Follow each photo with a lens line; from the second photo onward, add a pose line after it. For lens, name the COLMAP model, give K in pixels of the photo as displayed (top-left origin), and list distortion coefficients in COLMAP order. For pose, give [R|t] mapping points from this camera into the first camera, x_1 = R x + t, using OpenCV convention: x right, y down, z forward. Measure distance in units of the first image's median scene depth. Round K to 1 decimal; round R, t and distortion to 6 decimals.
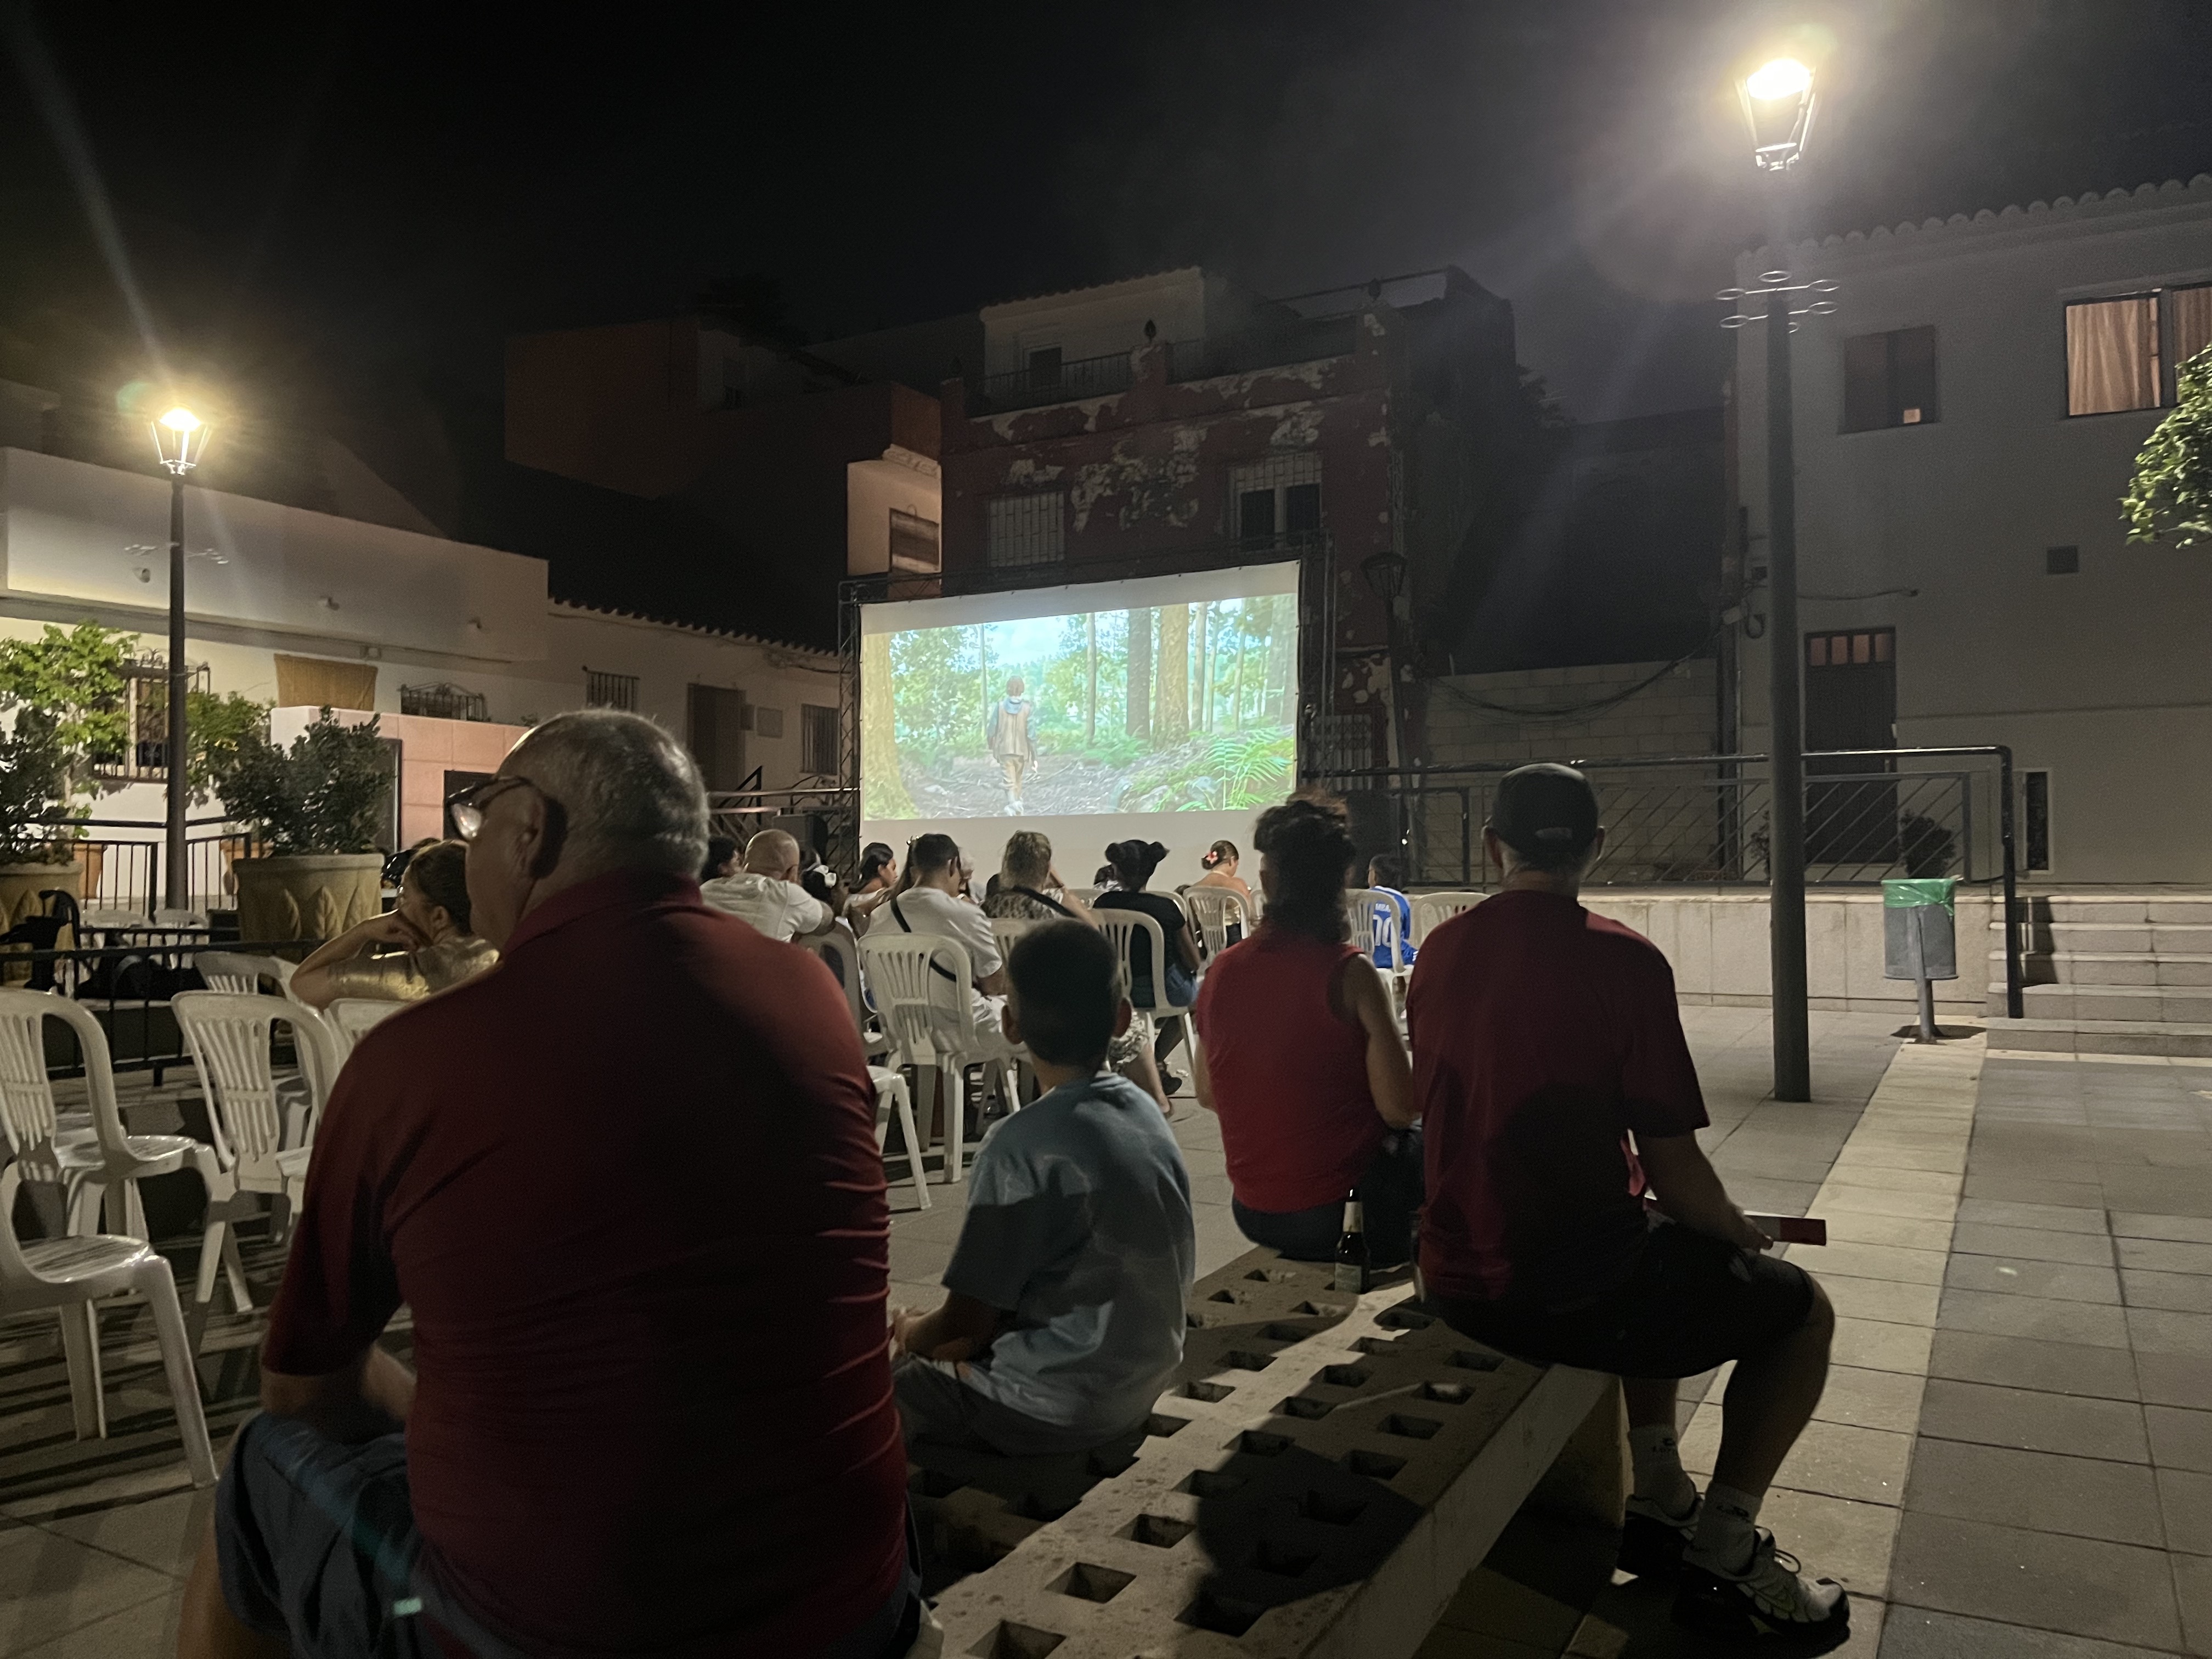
lens RADIAL K [[1631.2, 0, 1106.0], [0, 1631.2, 829.5], [0, 0, 1]] dist [0.084267, -0.123794]
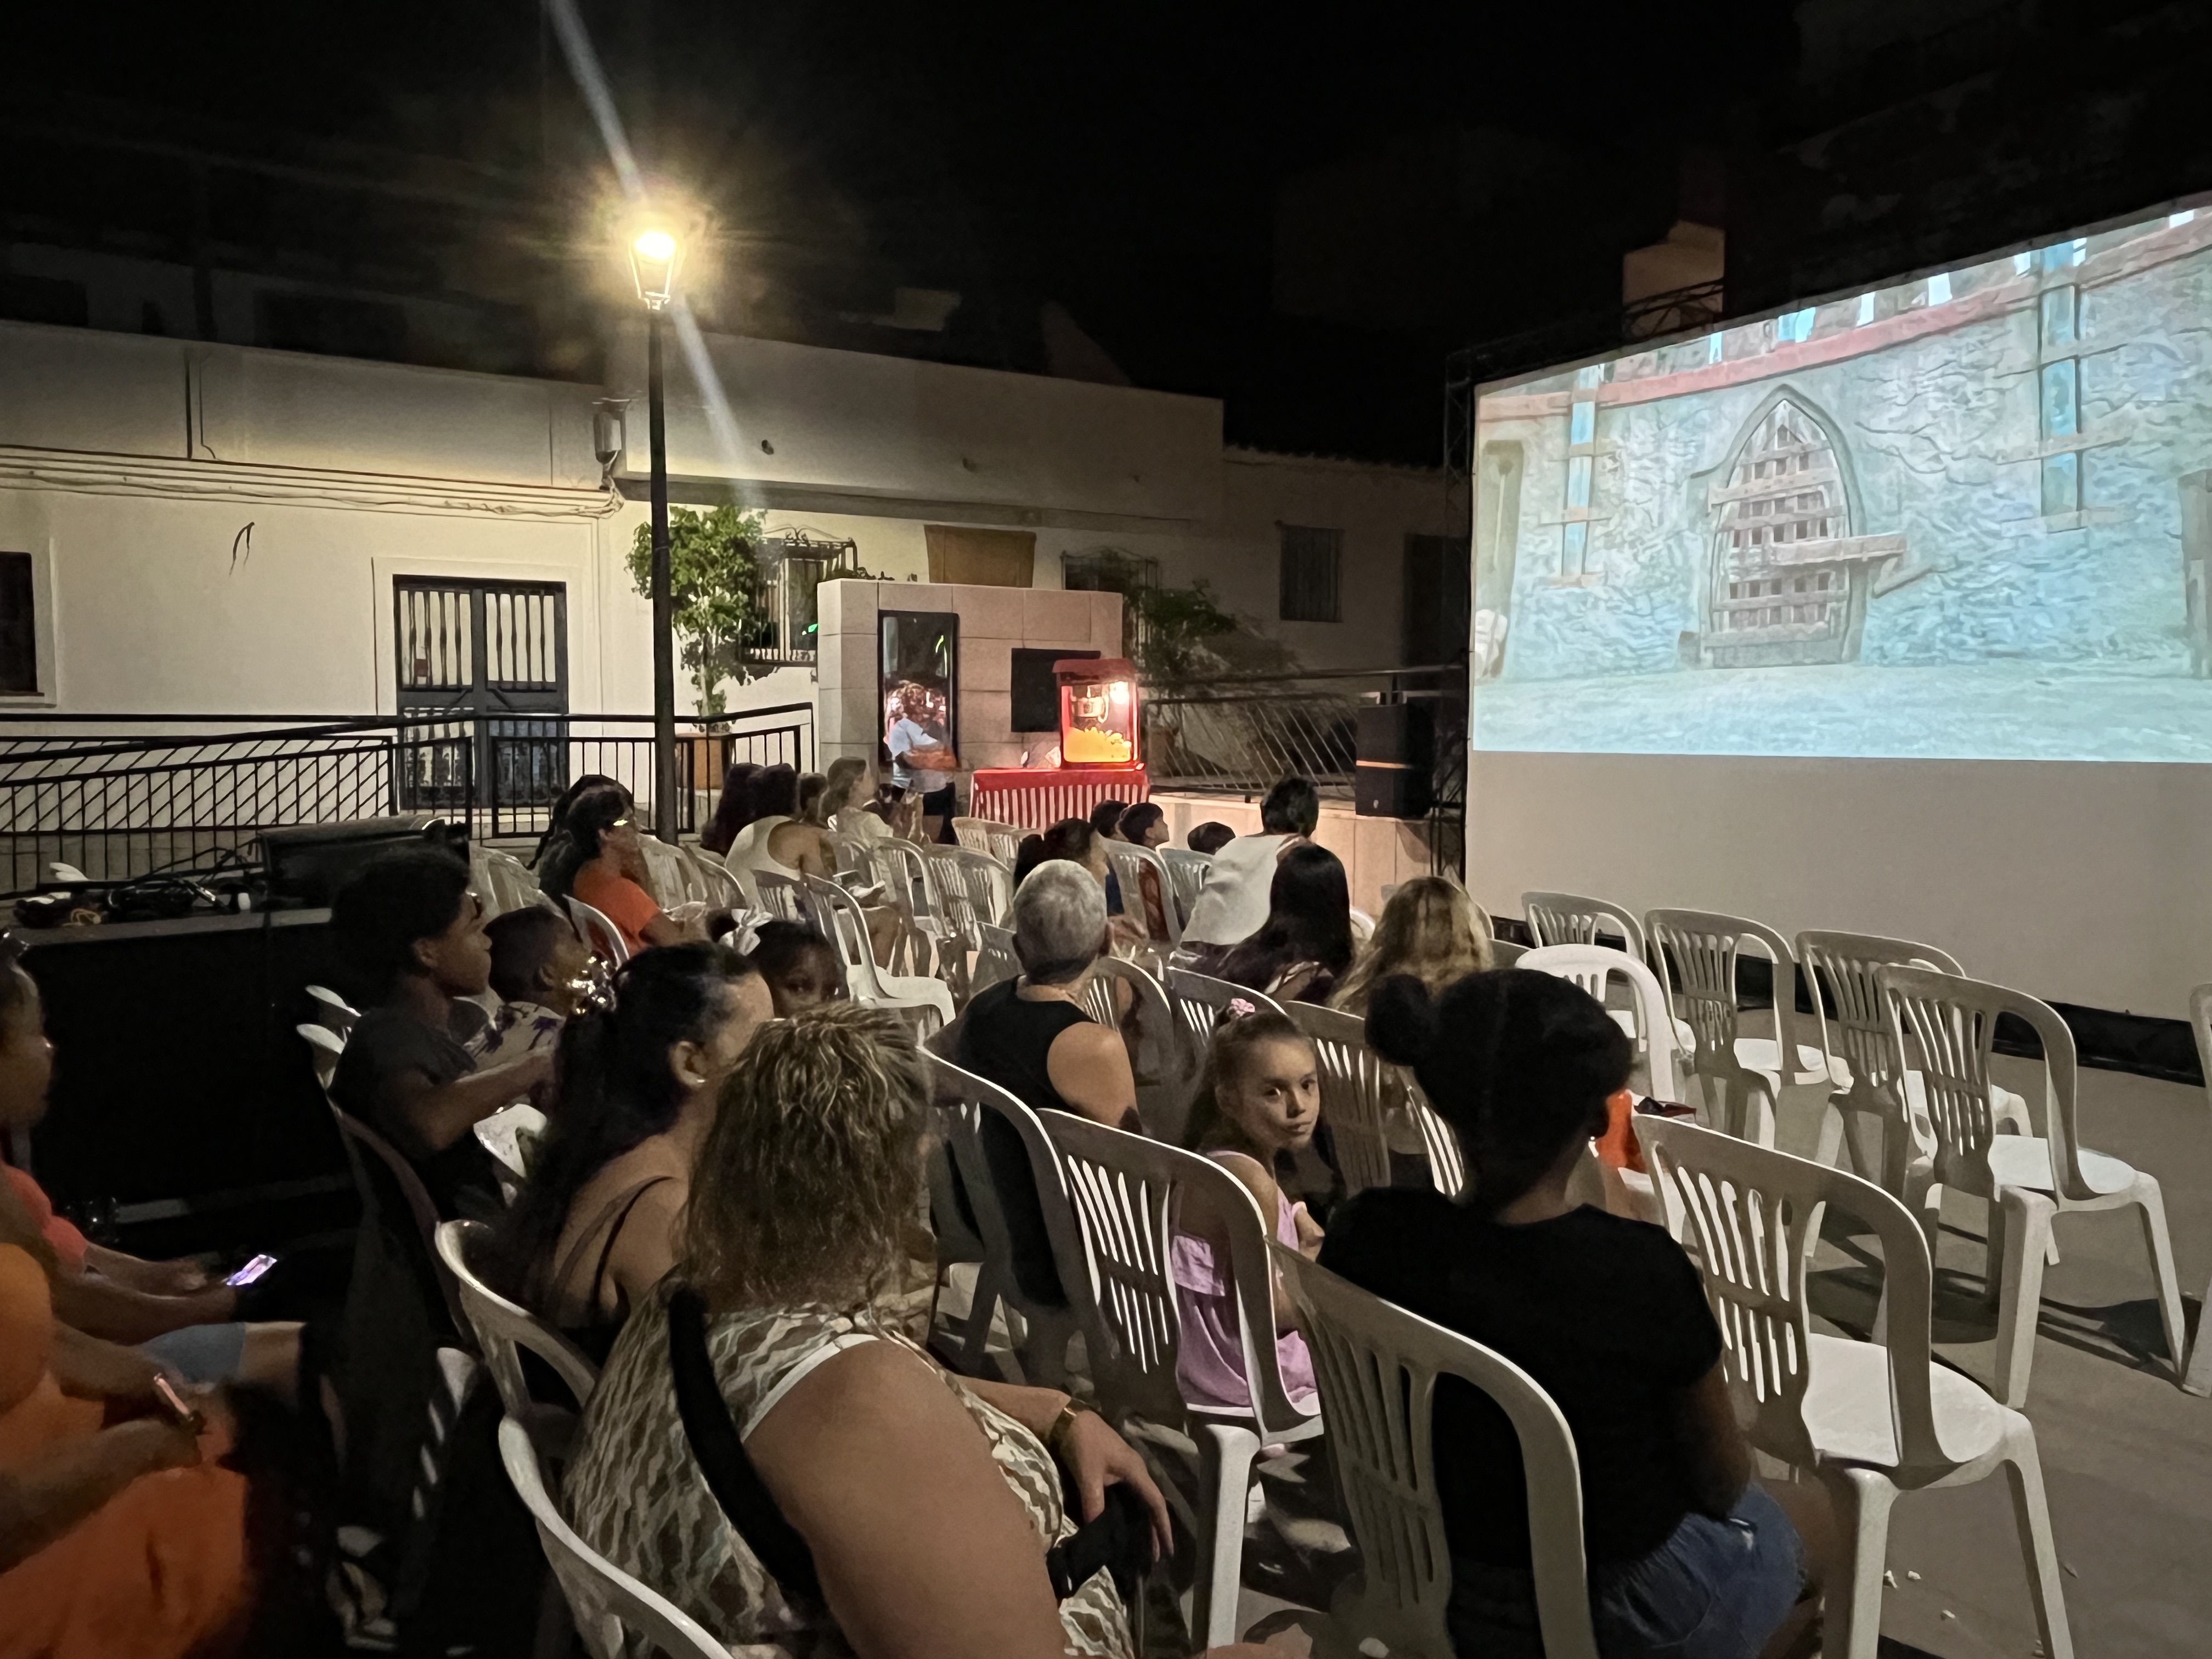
lens RADIAL K [[1506.0, 0, 1093.9], [0, 1506.0, 829.2], [0, 0, 1]] dist [-0.012869, -0.000413]
pose [[0.851157, 0.045324, -0.522951, 0.029116], [0.005120, 0.995501, 0.094613, -0.012161], [0.524886, -0.083208, 0.847096, 0.261015]]
